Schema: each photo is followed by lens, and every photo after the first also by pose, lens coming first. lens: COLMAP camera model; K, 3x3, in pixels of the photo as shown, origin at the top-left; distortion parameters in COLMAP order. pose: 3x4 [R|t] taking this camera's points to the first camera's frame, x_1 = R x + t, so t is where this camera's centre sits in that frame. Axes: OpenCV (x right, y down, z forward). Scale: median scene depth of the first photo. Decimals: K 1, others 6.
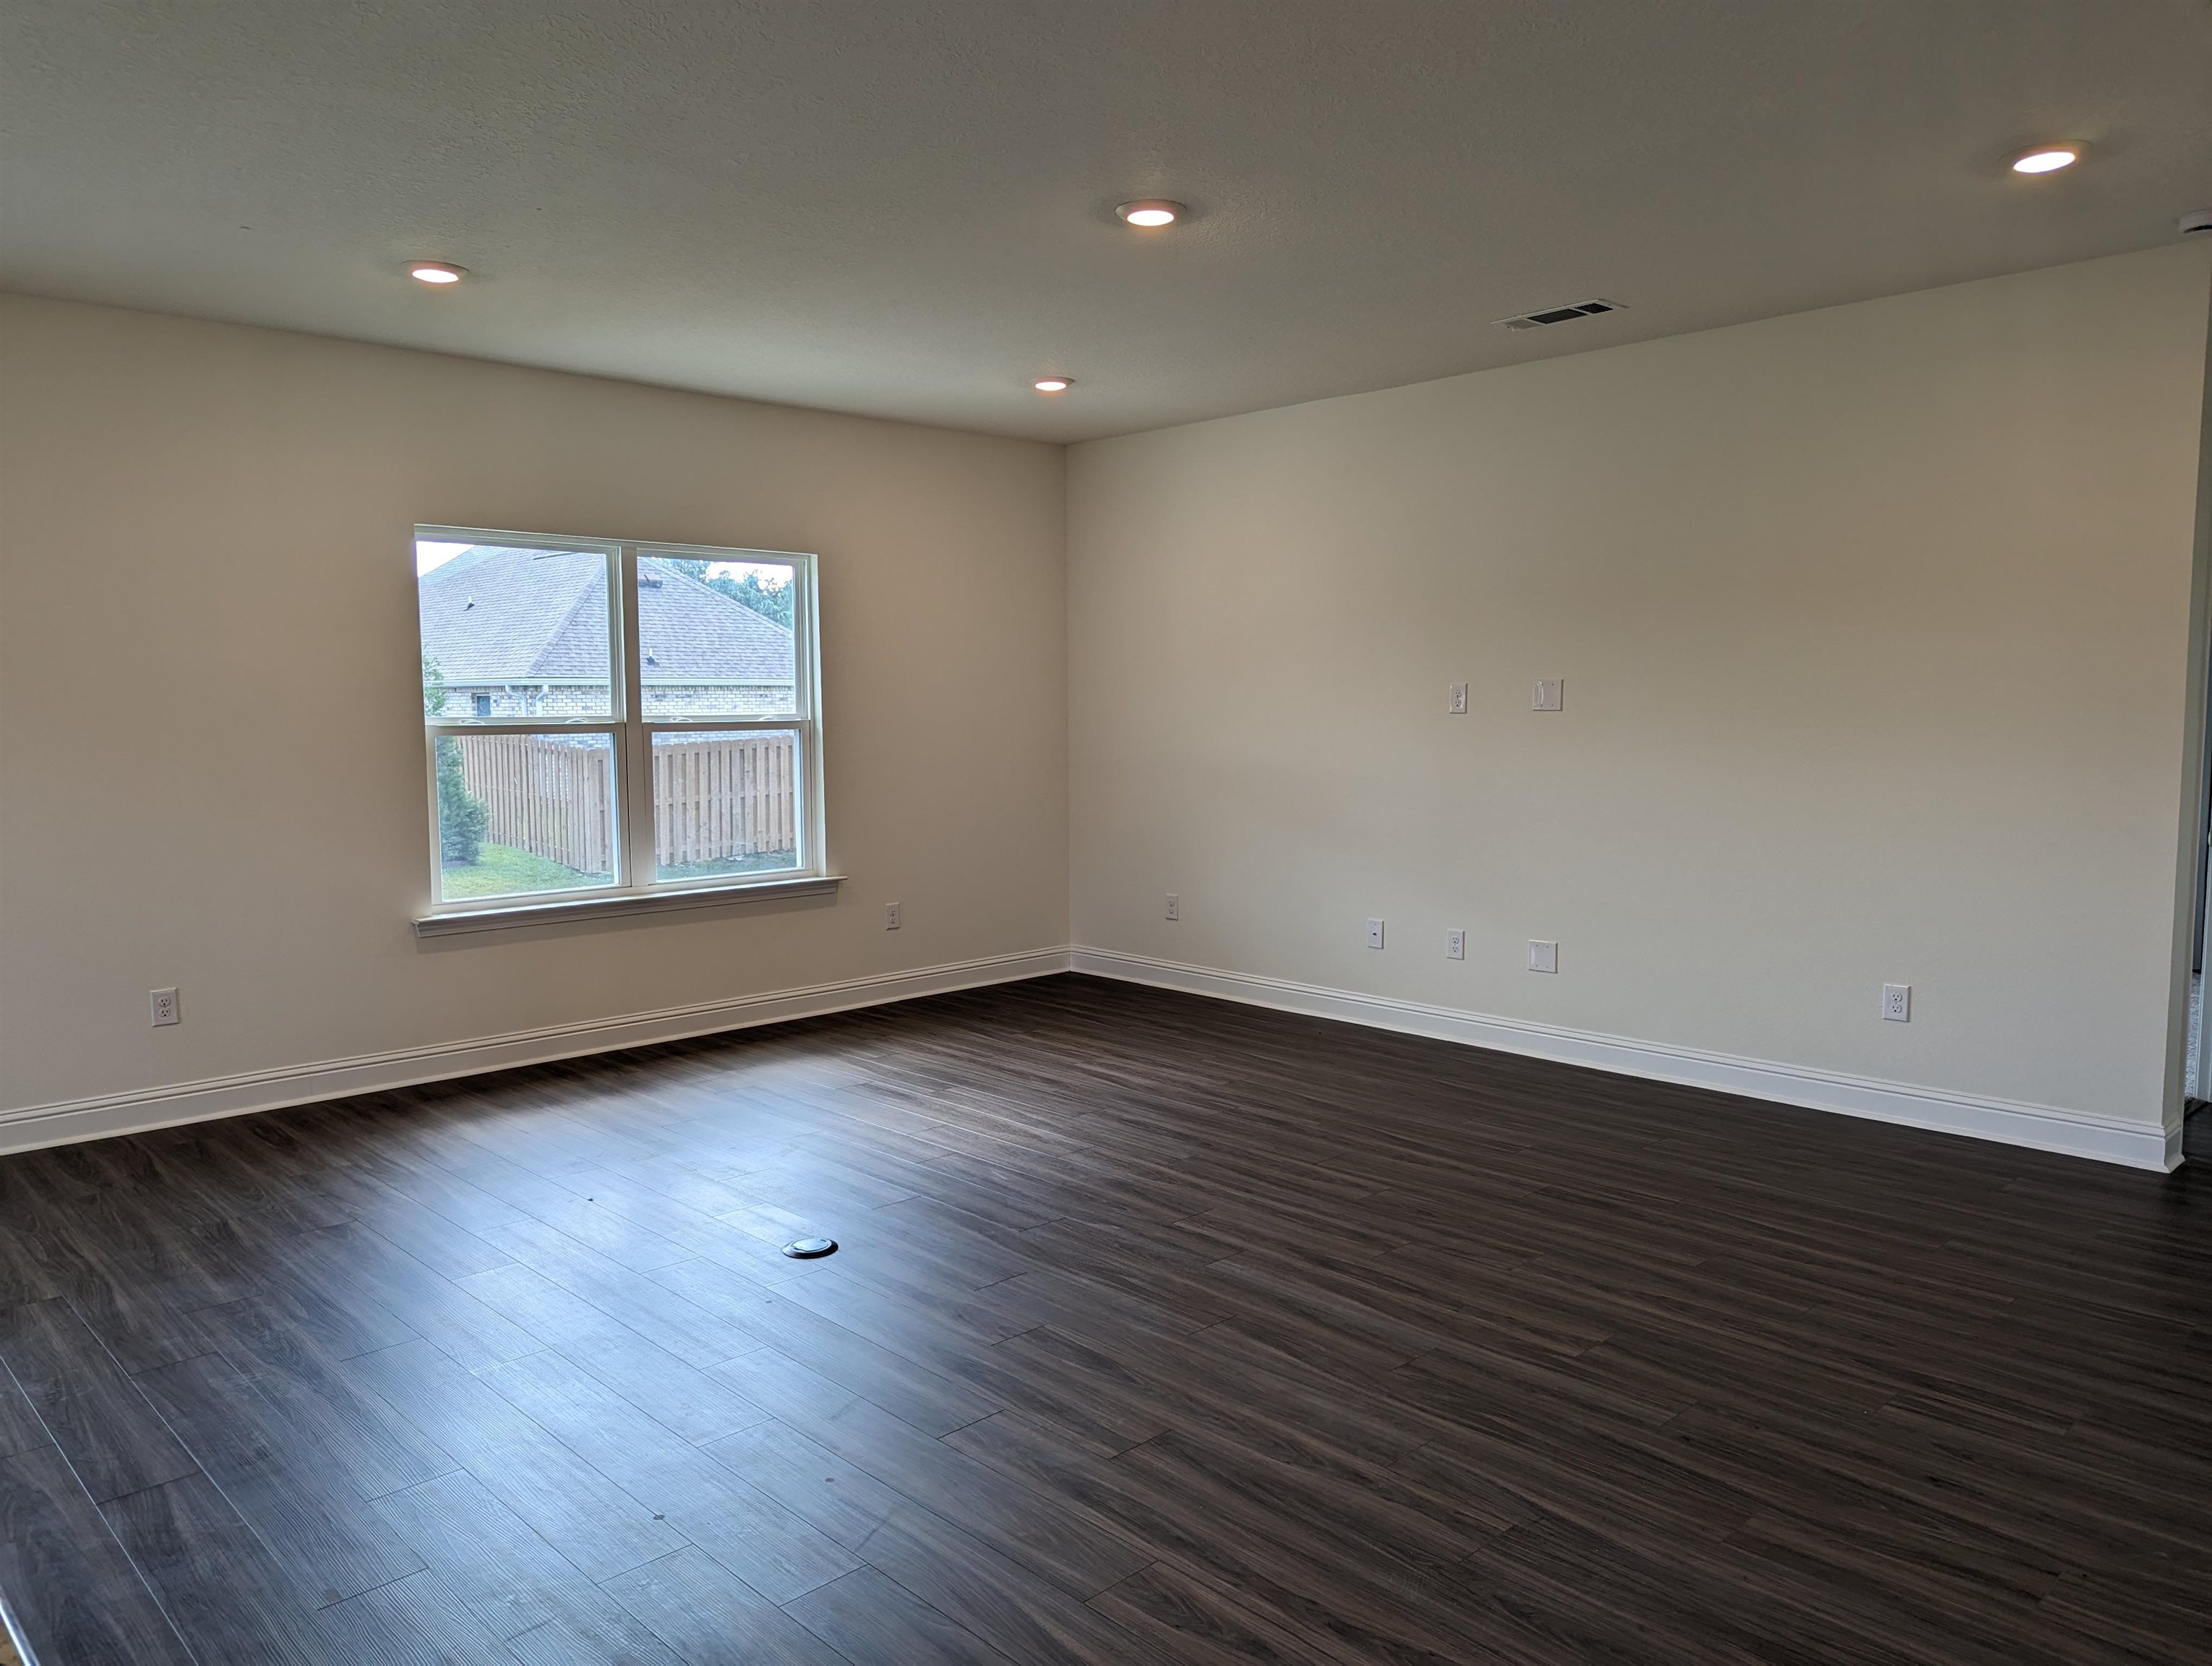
lens RADIAL K [[1562.7, 0, 1092.0], [0, 1562.7, 829.5], [0, 0, 1]] dist [0.083695, -0.153580]
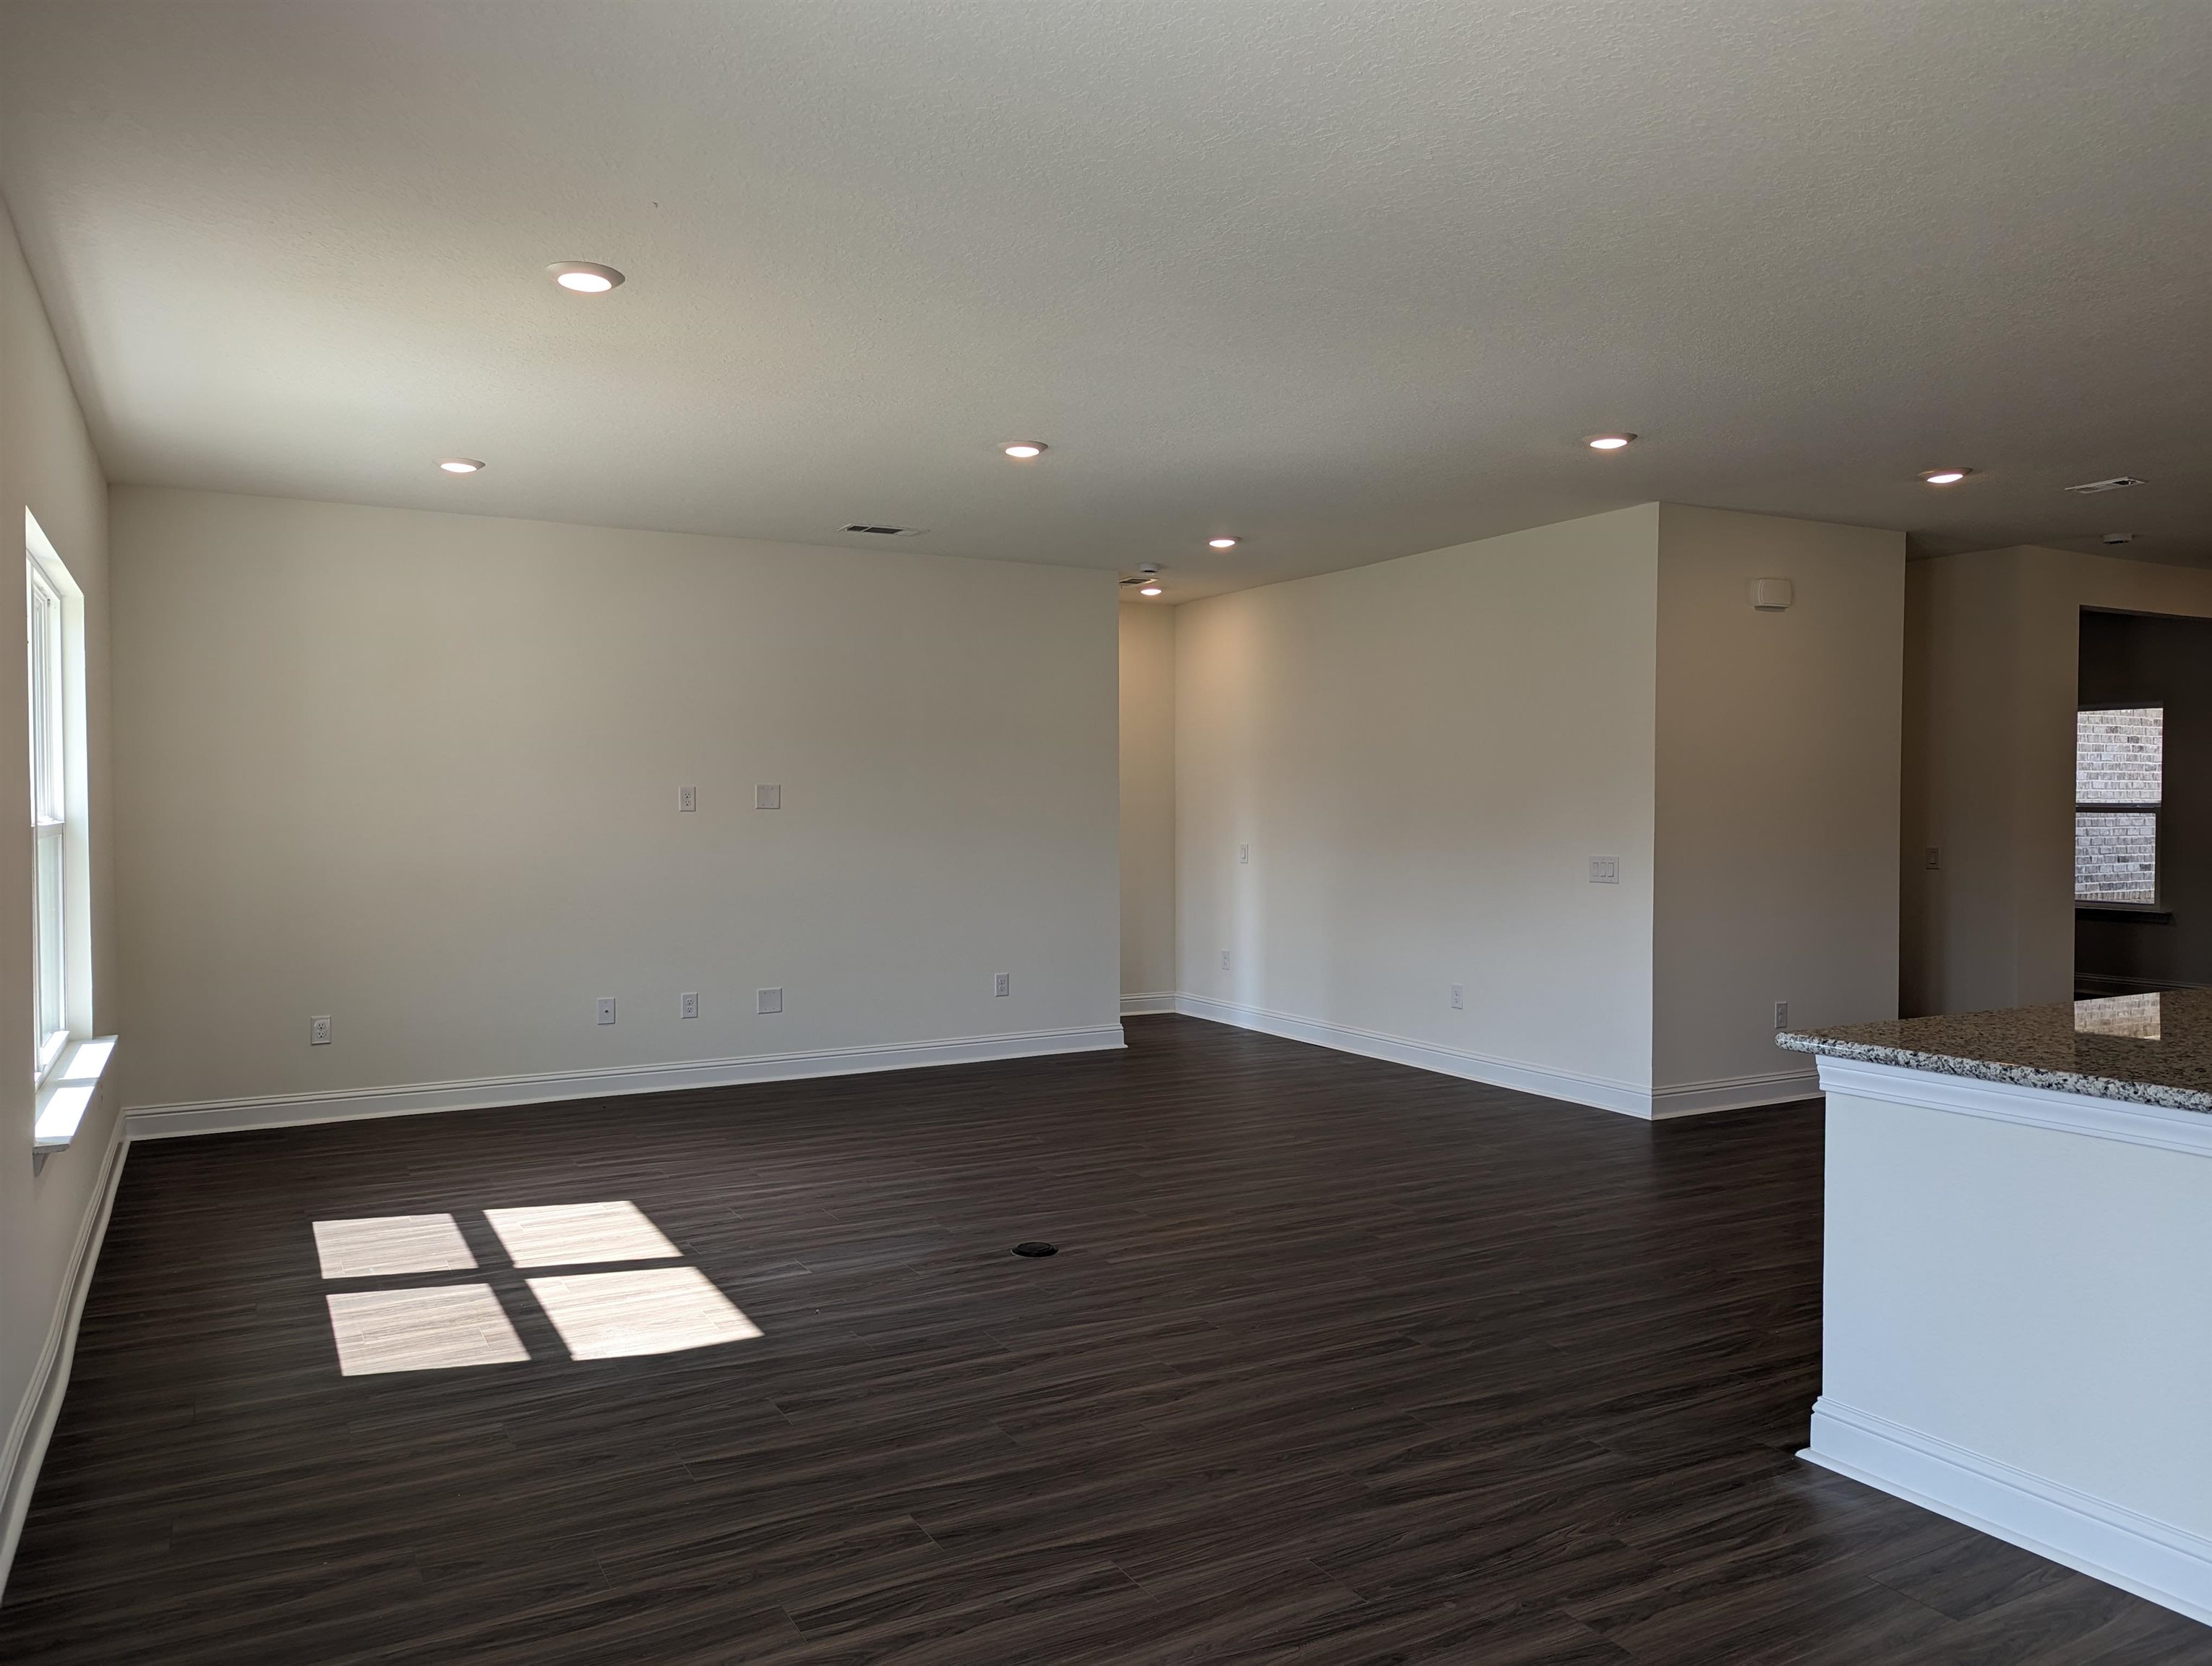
lens RADIAL K [[1562.7, 0, 1092.0], [0, 1562.7, 829.5], [0, 0, 1]] dist [0.083695, -0.153580]
pose [[0.259007, -0.019200, 0.965684, -1.145805], [0.082632, 0.996577, -0.002349, -0.044029], [-0.962334, 0.080404, 0.259707, 0.528665]]
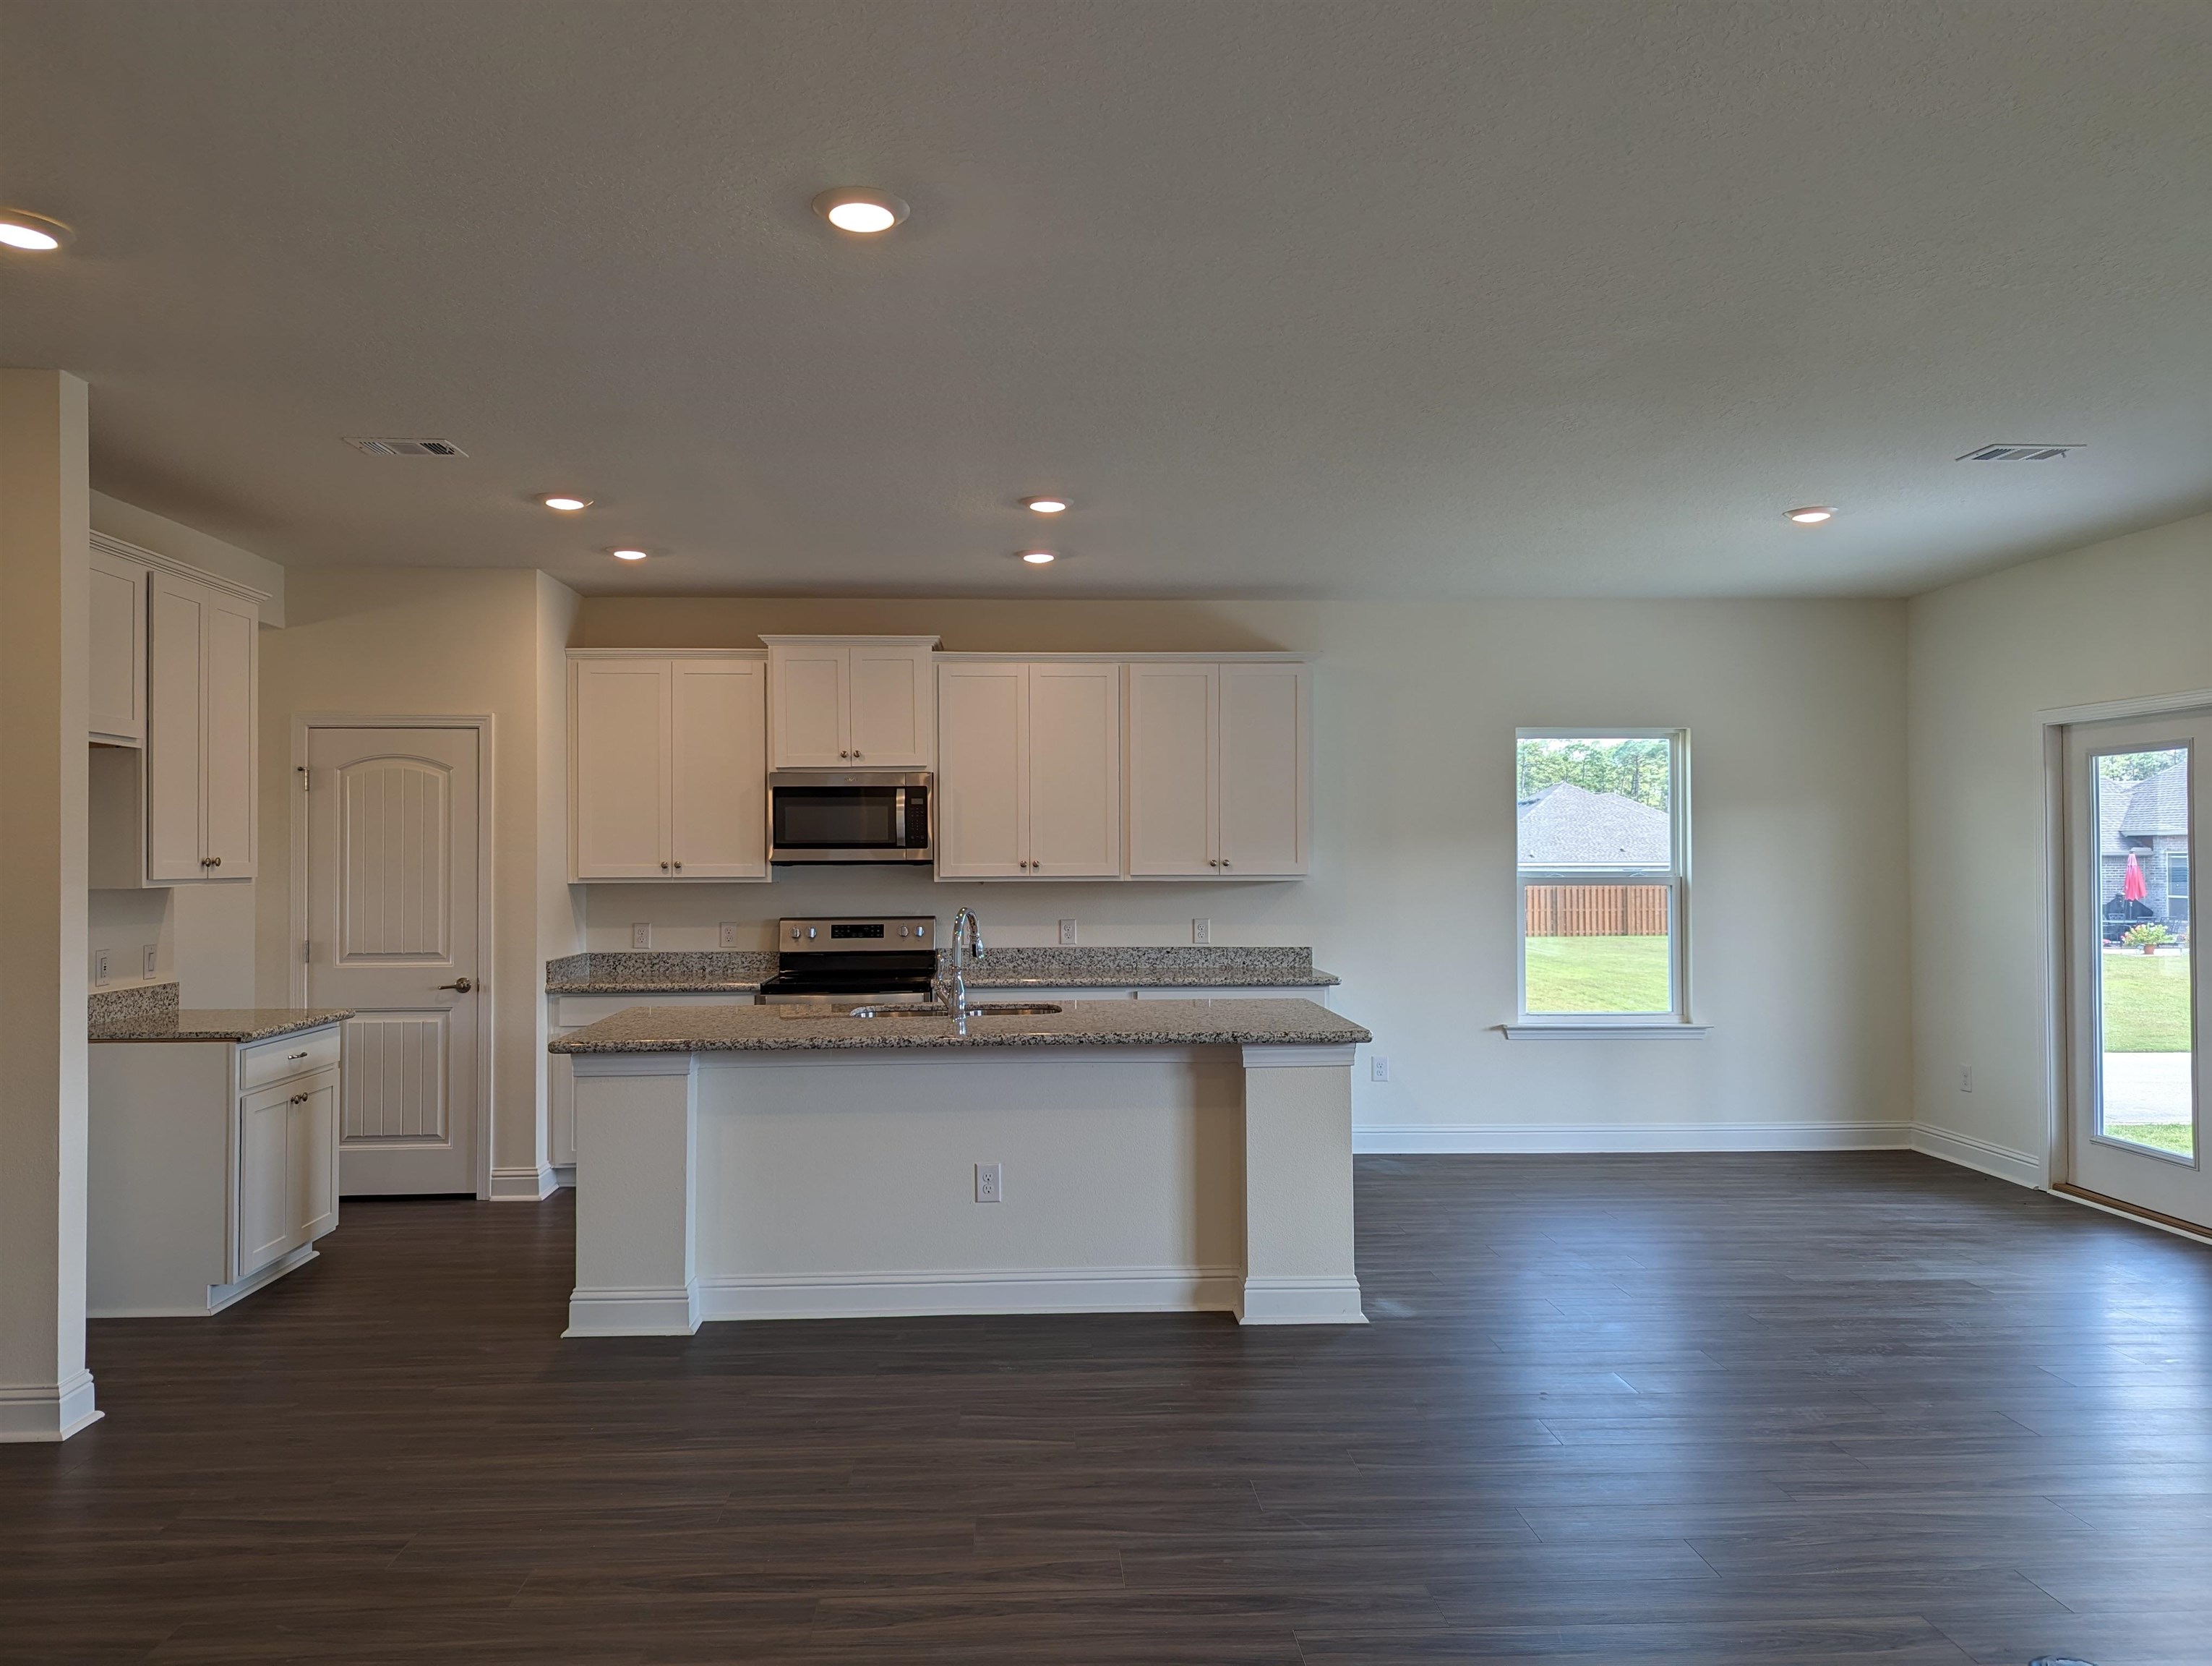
lens RADIAL K [[1562.7, 0, 1092.0], [0, 1562.7, 829.5], [0, 0, 1]] dist [0.083695, -0.153580]
pose [[-0.662781, -0.005329, -0.748795, 0.525371], [-0.061527, 0.996981, 0.047365, -0.090380], [0.746282, 0.077464, -0.661108, 0.948234]]
